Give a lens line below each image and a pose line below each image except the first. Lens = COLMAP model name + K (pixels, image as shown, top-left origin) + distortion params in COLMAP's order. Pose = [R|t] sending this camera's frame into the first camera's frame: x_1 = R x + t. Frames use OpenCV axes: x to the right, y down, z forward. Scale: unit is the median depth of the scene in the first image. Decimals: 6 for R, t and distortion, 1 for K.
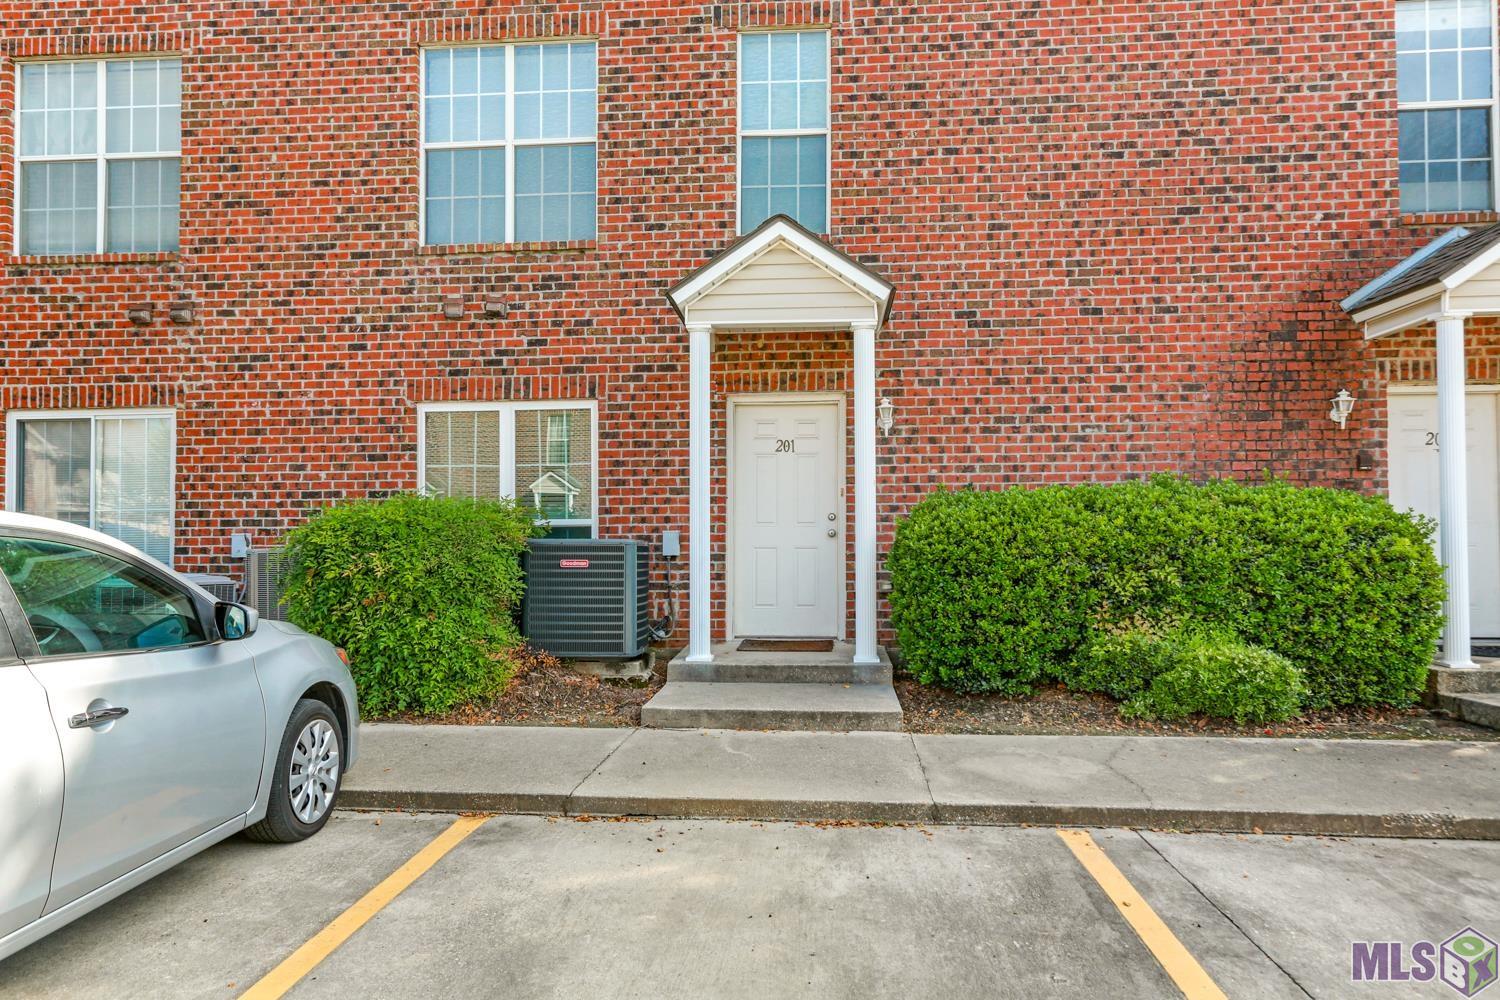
lens RADIAL K [[994.9, 0, 750.2], [0, 994.9, 521.9], [0, 0, 1]] dist [-0.001740, 0.023006]
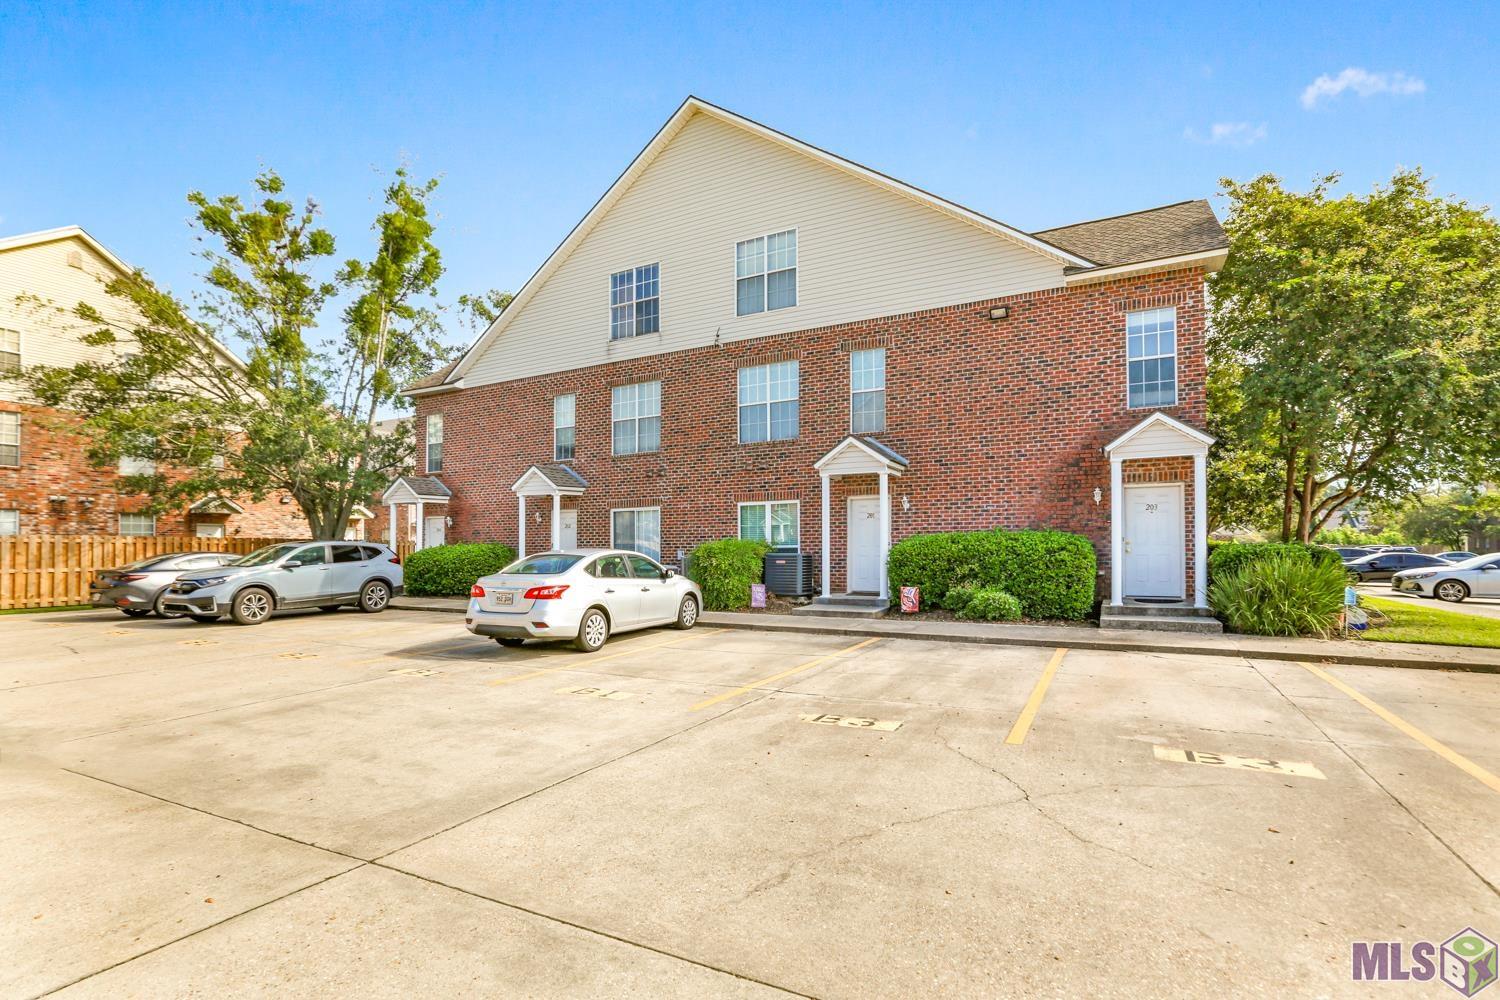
lens RADIAL K [[722.2, 0, 742.5], [0, 722.2, 547.5], [0, 0, 1]] dist [-0.001191, -0.000044]
pose [[0.913049, -0.005257, -0.407816, 0.527304], [0.013701, 0.999748, 0.017789, -0.035365], [0.407620, -0.021830, 0.912891, -0.868961]]
